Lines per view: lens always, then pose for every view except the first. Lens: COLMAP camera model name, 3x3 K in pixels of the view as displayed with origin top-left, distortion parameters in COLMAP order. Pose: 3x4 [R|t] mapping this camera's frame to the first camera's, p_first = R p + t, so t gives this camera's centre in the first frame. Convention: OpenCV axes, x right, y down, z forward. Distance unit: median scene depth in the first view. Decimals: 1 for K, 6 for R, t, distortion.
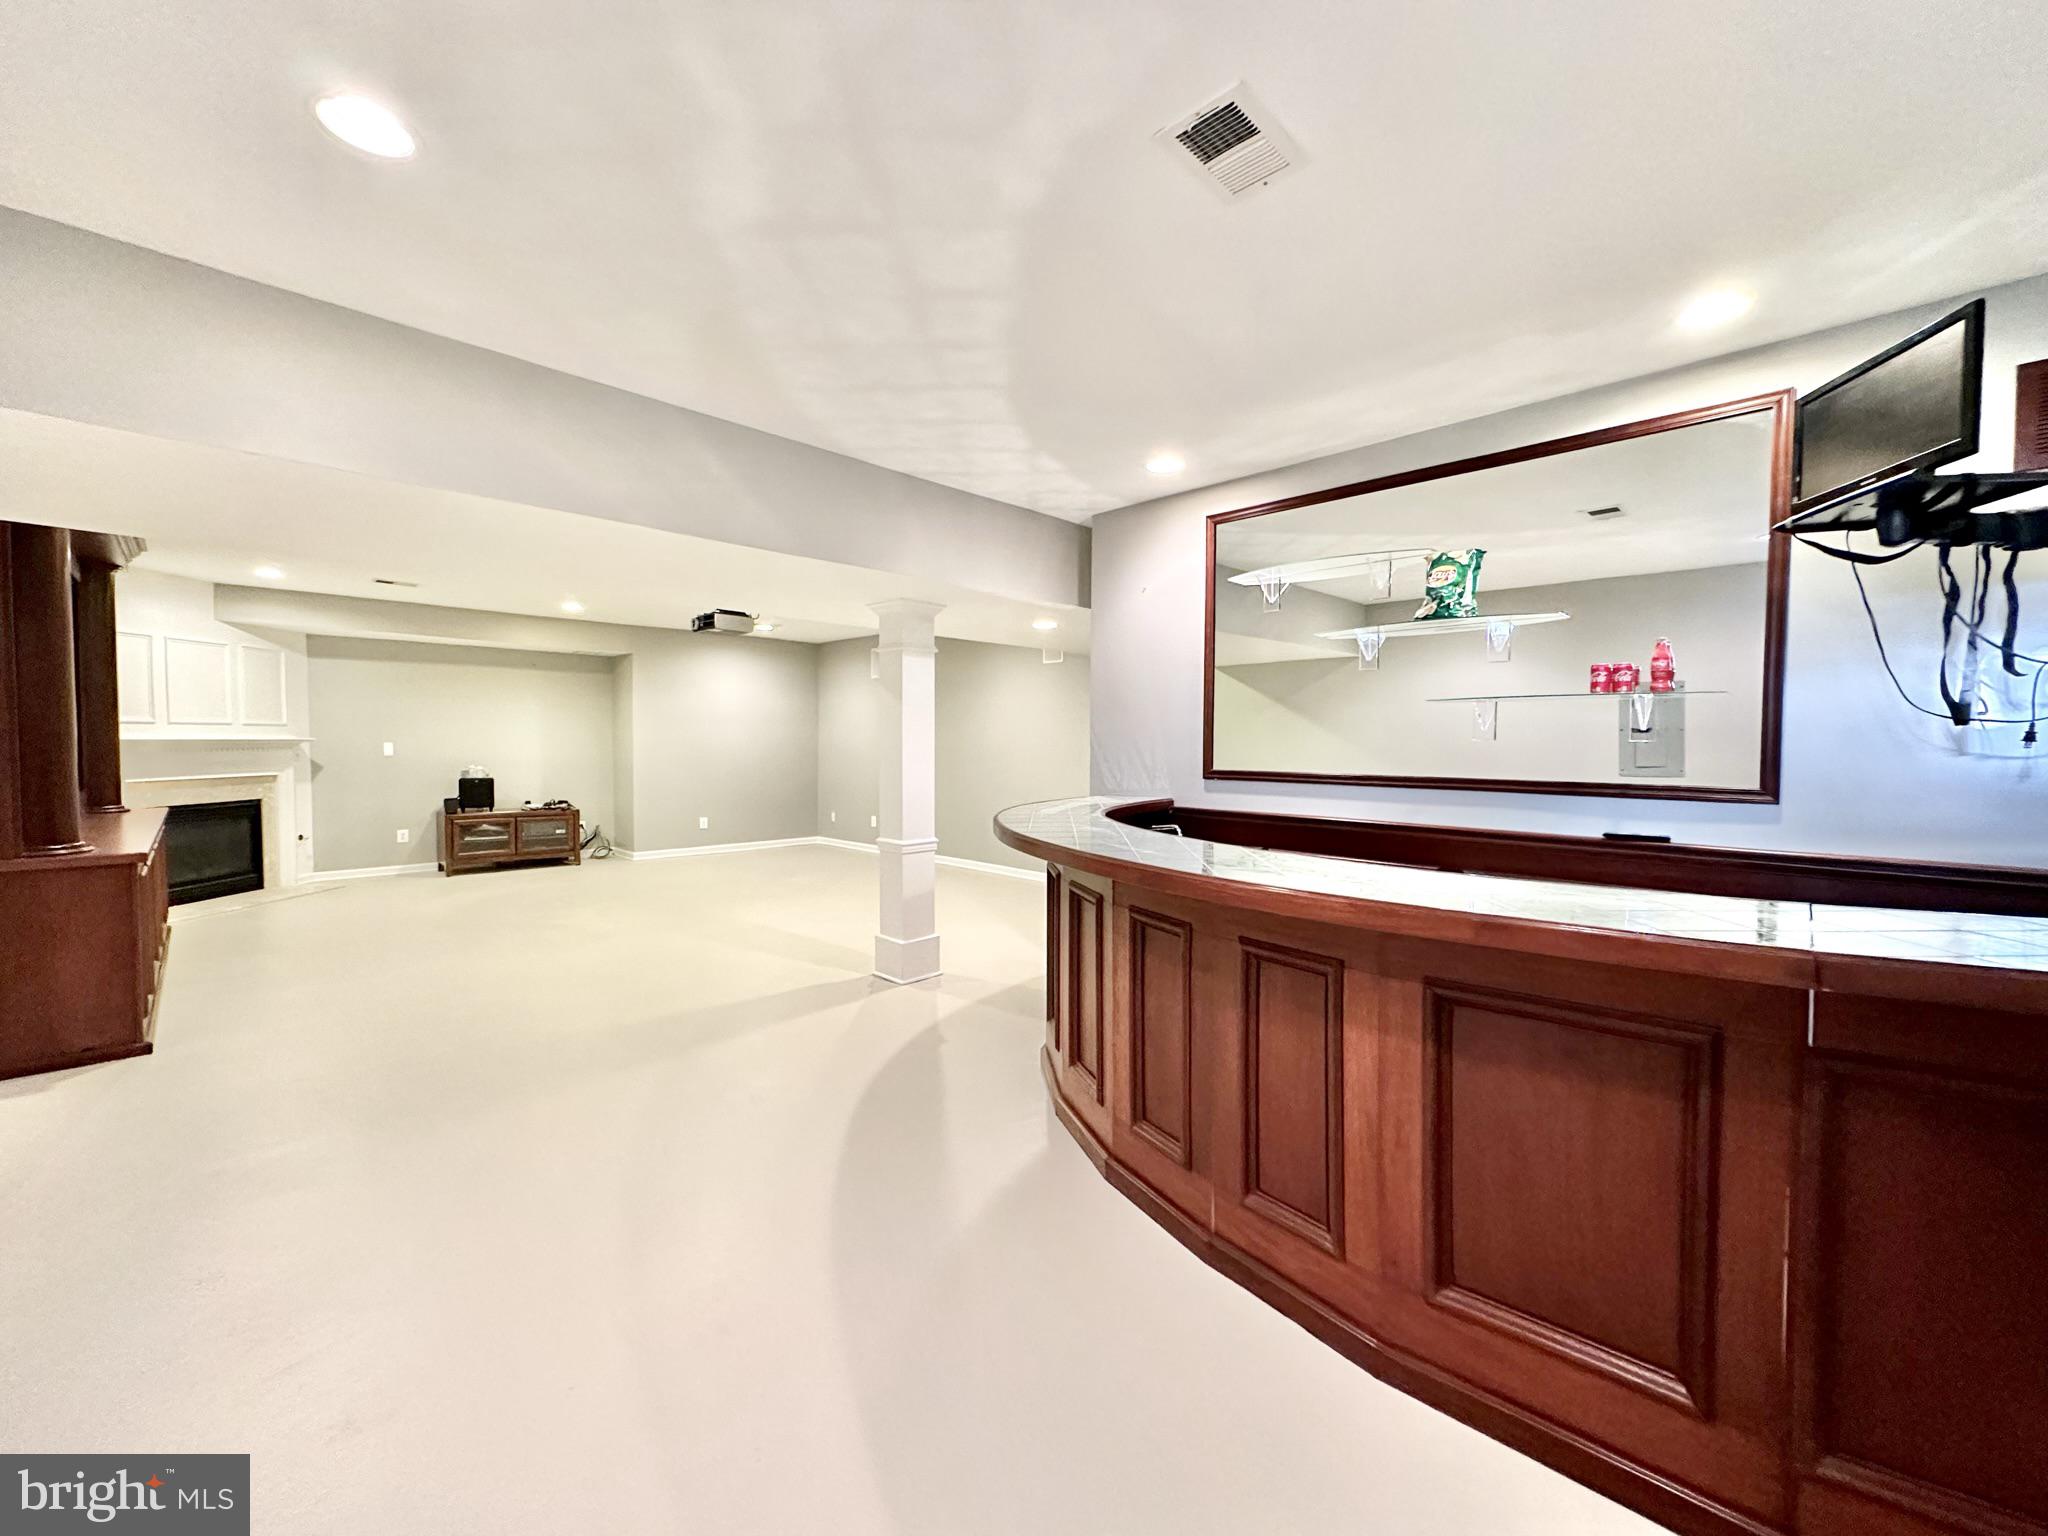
lens RADIAL K [[814.6, 0, 1025.9], [0, 814.6, 764.9], [0, 0, 1]] dist [0.000644, 0.000188]
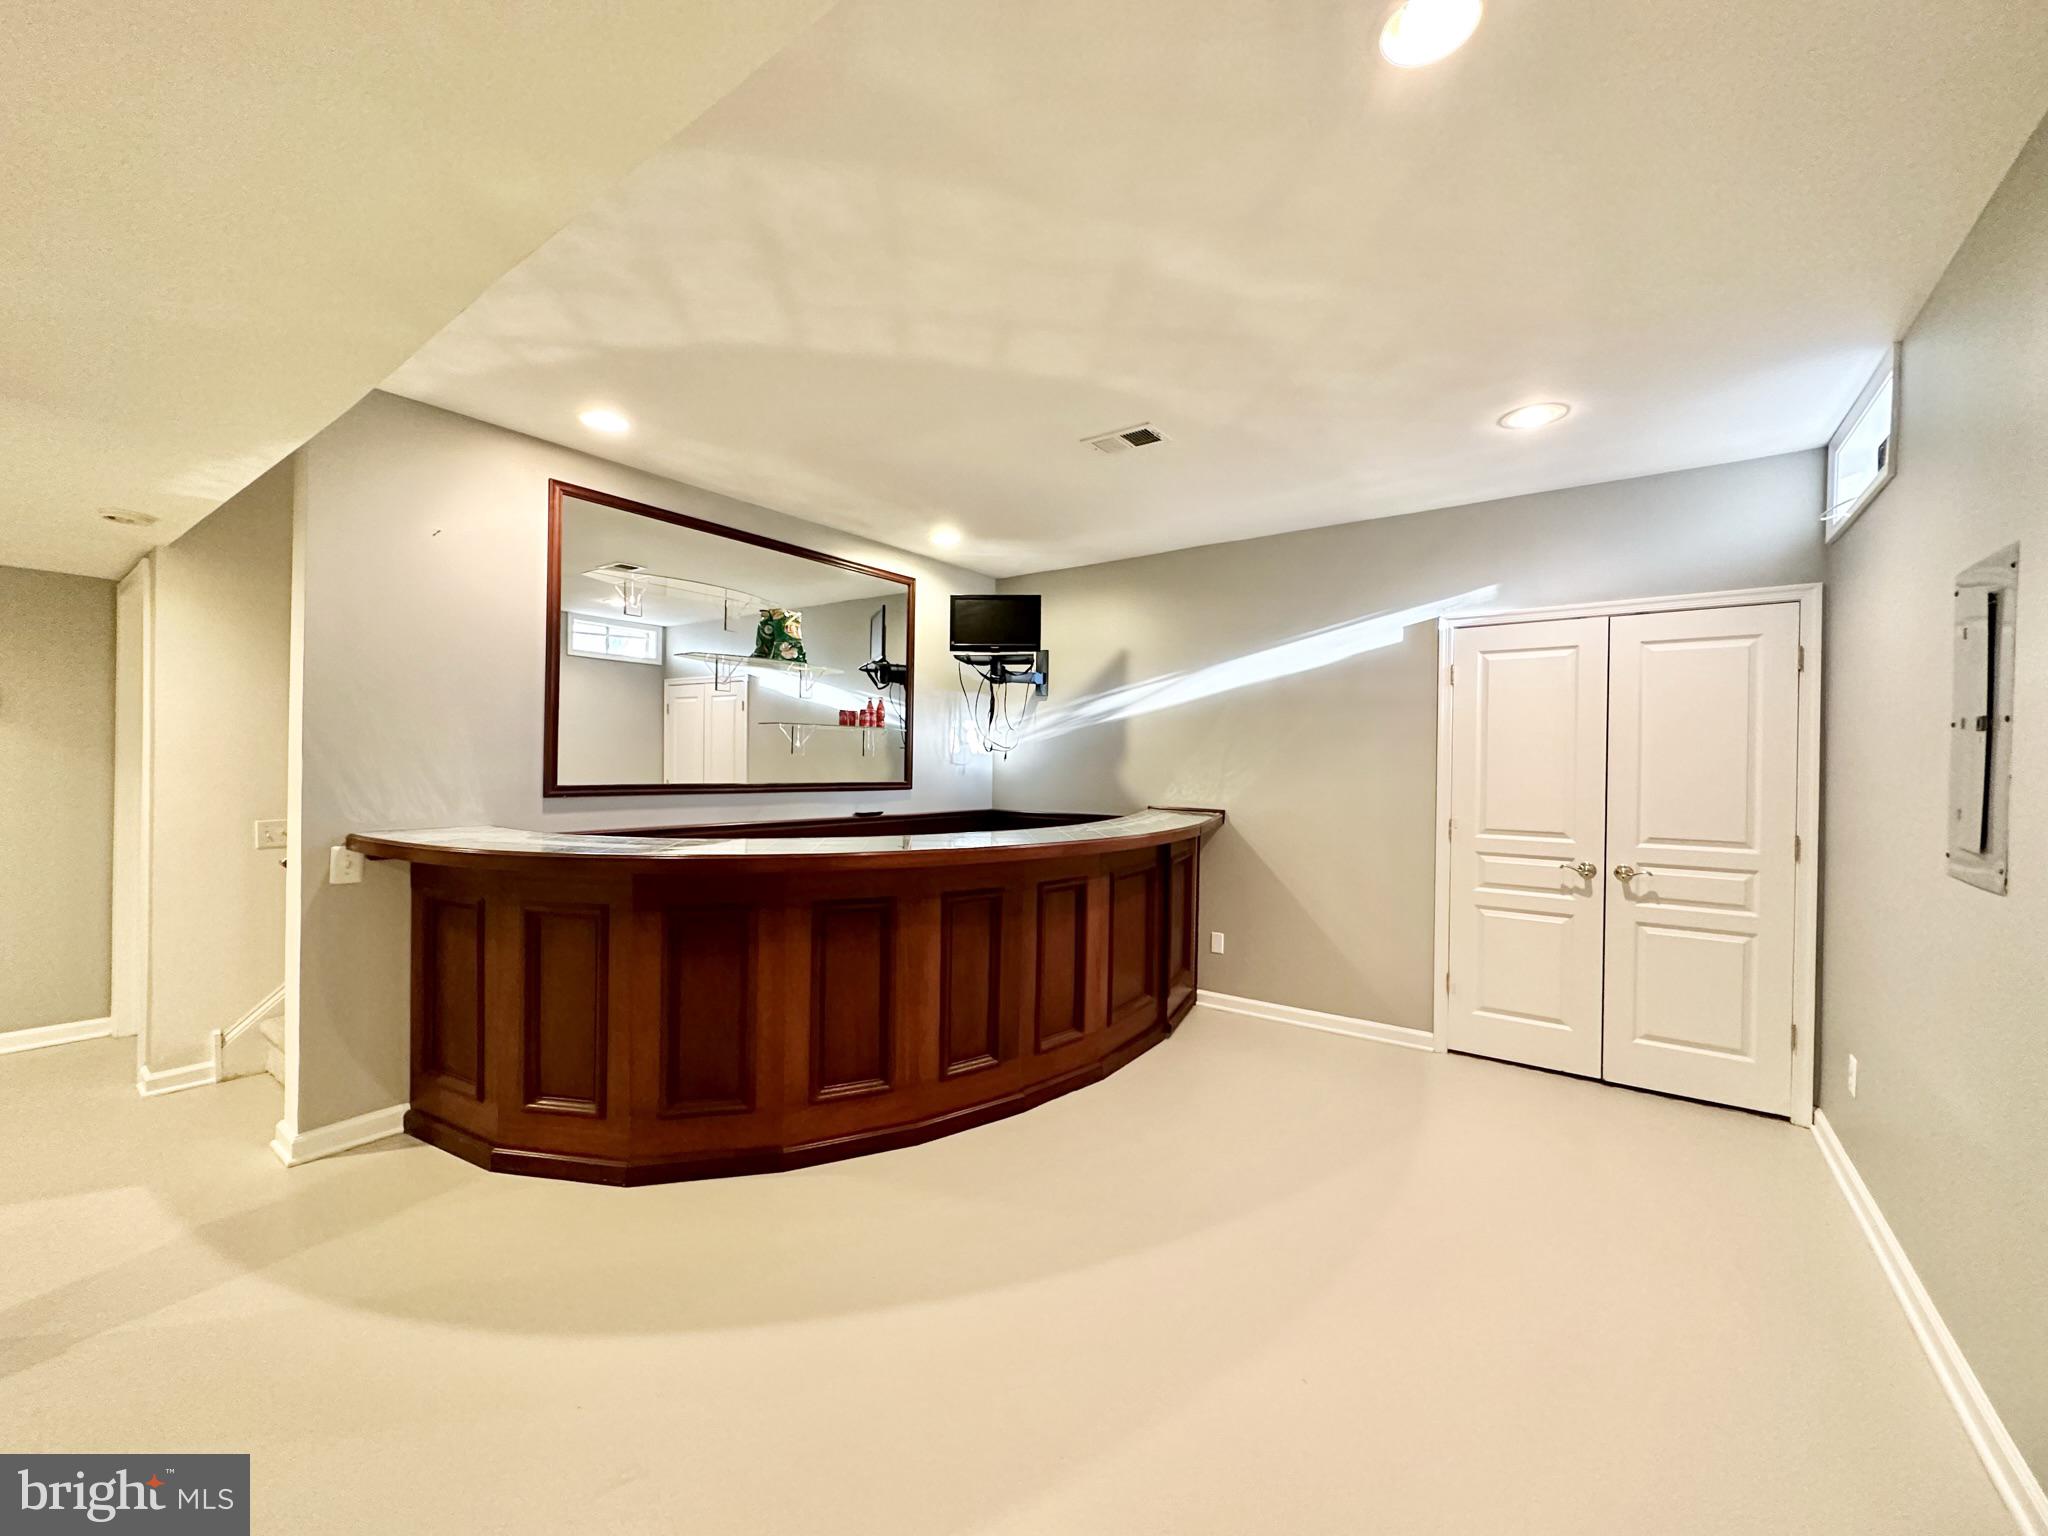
lens RADIAL K [[814.6, 0, 1025.9], [0, 814.6, 764.9], [0, 0, 1]] dist [0.000644, 0.000188]
pose [[-0.145771, -0.010014, 0.989268, -0.599077], [0.011939, 0.999858, 0.011880, -0.017226], [-0.989246, 0.013542, -0.145631, 0.583021]]
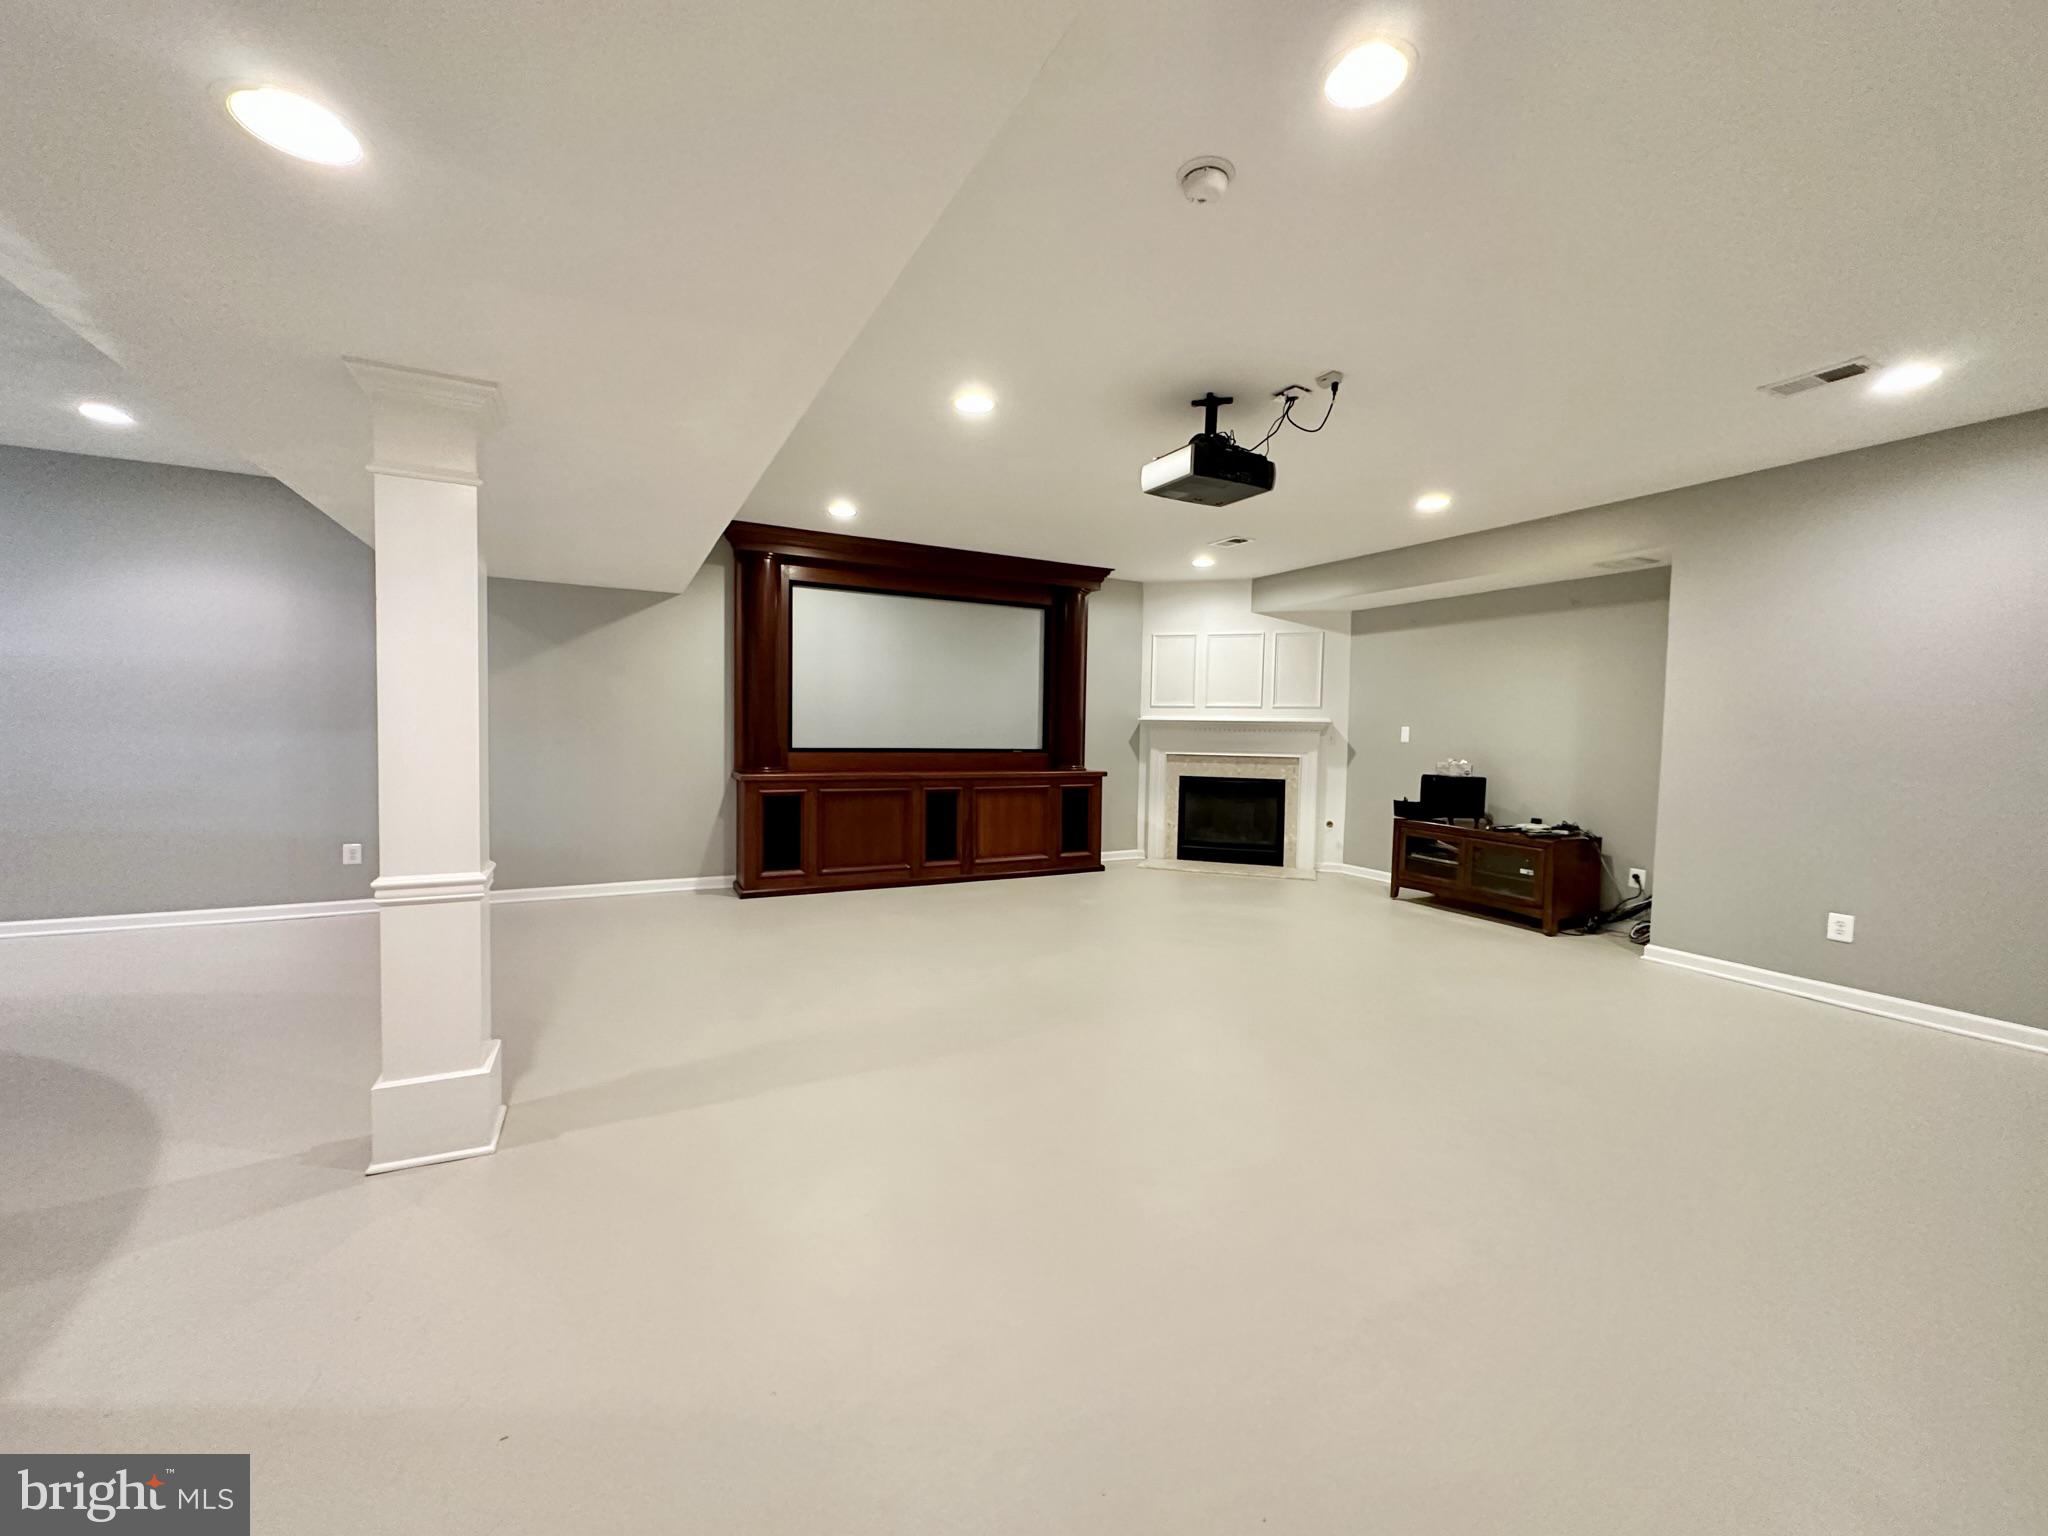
lens RADIAL K [[814.6, 0, 1025.9], [0, 814.6, 764.9], [0, 0, 1]] dist [0.000644, 0.000188]
pose [[-0.312976, 0.034259, -0.949143, 0.234586], [-0.046656, 0.997588, 0.051392, -0.023368], [0.948614, 0.060368, -0.310622, 1.606571]]
